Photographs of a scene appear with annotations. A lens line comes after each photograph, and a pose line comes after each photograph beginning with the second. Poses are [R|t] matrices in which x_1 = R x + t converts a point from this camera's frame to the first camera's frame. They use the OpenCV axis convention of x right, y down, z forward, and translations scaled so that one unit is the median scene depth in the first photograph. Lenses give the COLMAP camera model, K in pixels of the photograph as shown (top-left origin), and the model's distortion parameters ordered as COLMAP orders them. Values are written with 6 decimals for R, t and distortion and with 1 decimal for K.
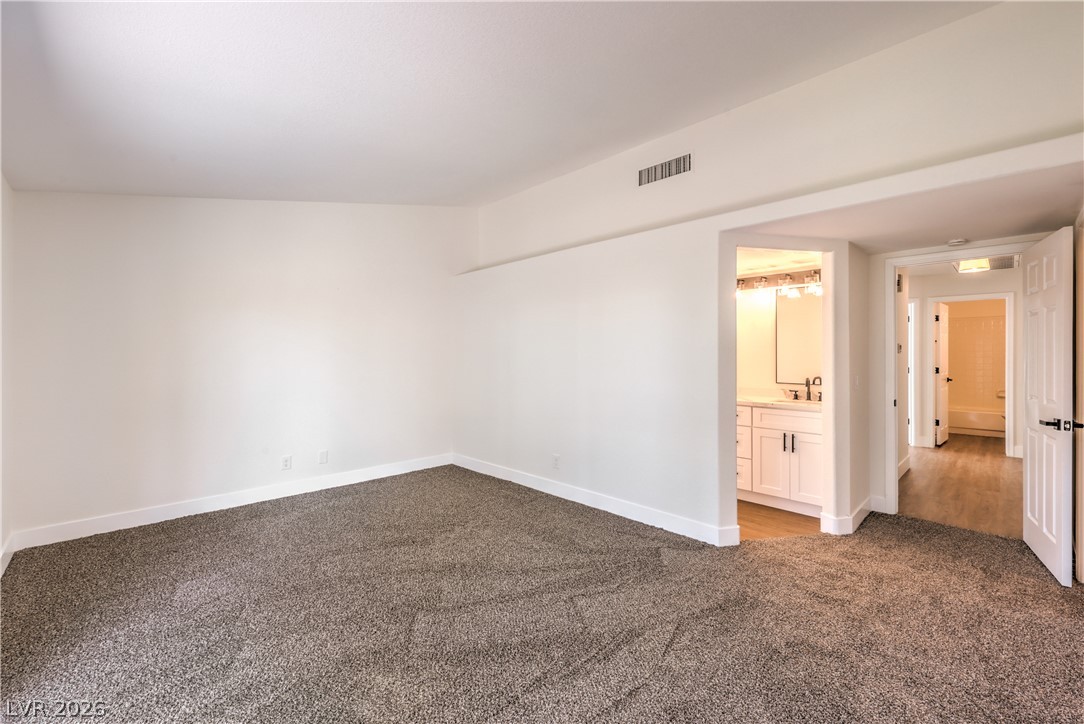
lens RADIAL K [[446.5, 0, 547.0], [0, 446.5, 352.5], [0, 0, 1]] dist [0.000082, -0.001123]
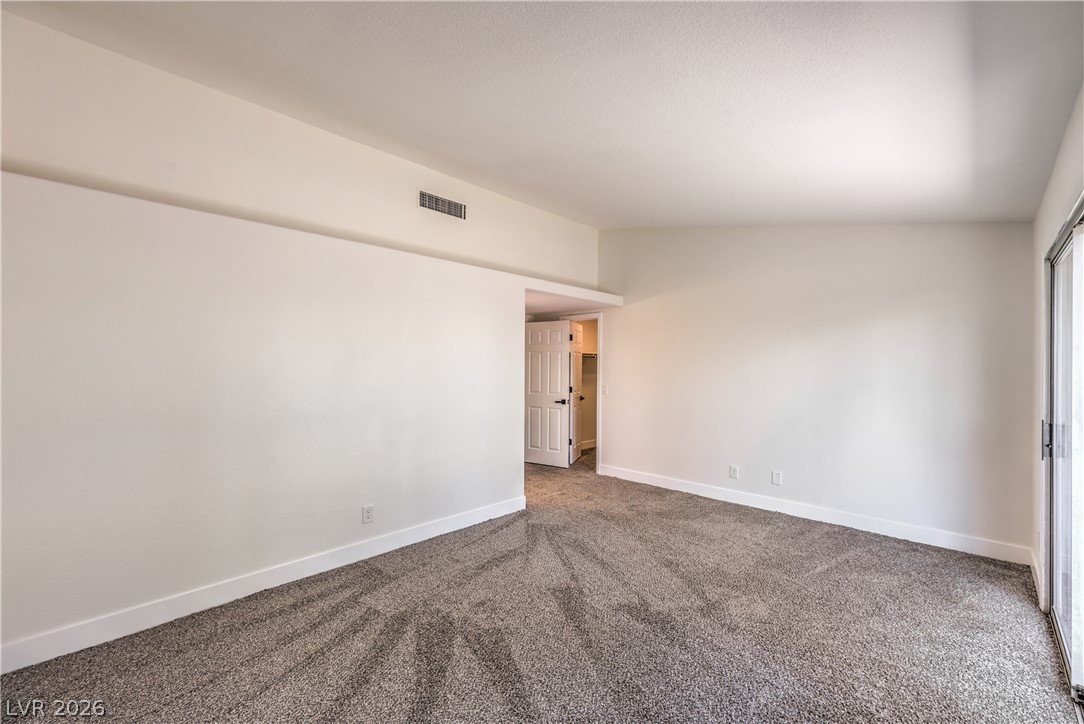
lens RADIAL K [[446.5, 0, 549.1], [0, 446.5, 368.1], [0, 0, 1]] dist [0.000082, -0.001123]
pose [[-0.027184, 0.004334, 0.999621, -1.191085], [0.004560, 0.999981, -0.004212, -0.007333], [-0.999620, 0.004444, -0.027204, 1.104193]]
